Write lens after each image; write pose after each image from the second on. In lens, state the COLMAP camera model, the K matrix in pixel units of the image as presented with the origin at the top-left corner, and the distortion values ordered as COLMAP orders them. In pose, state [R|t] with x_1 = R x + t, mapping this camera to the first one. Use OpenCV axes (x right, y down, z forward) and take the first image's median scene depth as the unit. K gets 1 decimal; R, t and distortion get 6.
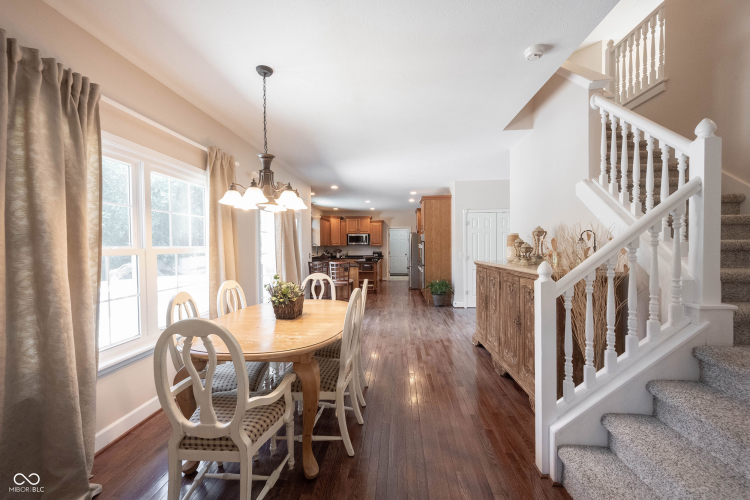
lens RADIAL K [[294.9, 0, 379.4], [0, 294.9, 252.7], [0, 0, 1]] dist [-0.004009, -0.000430]
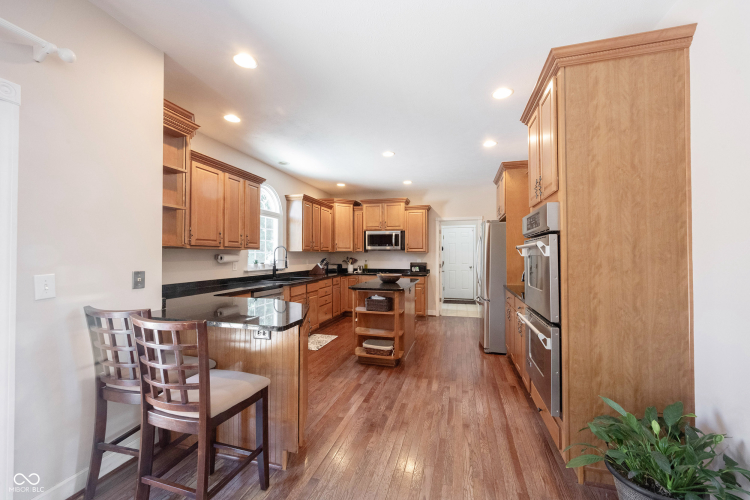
lens RADIAL K [[294.9, 0, 375.0], [0, 294.9, 251.1], [0, 0, 1]] dist [-0.004009, -0.000430]
pose [[0.976896, 0.005424, -0.213647, 0.034278], [-0.012502, 0.999416, -0.031794, -0.007115], [0.213350, 0.033731, 0.976393, 0.484915]]
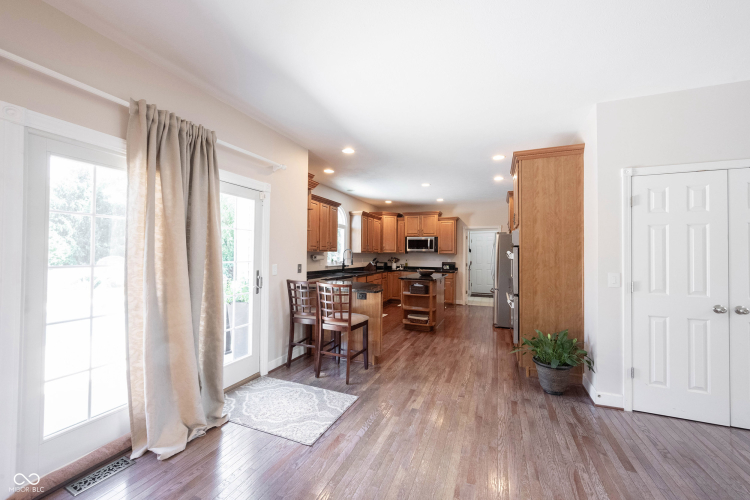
lens RADIAL K [[294.9, 0, 377.0], [0, 294.9, 248.9], [0, 0, 1]] dist [-0.004009, -0.000430]
pose [[0.948275, 0.012067, -0.317221, 0.057706], [-0.024483, 0.999081, -0.035180, -0.006817], [0.316505, 0.041127, 0.947699, 0.315309]]
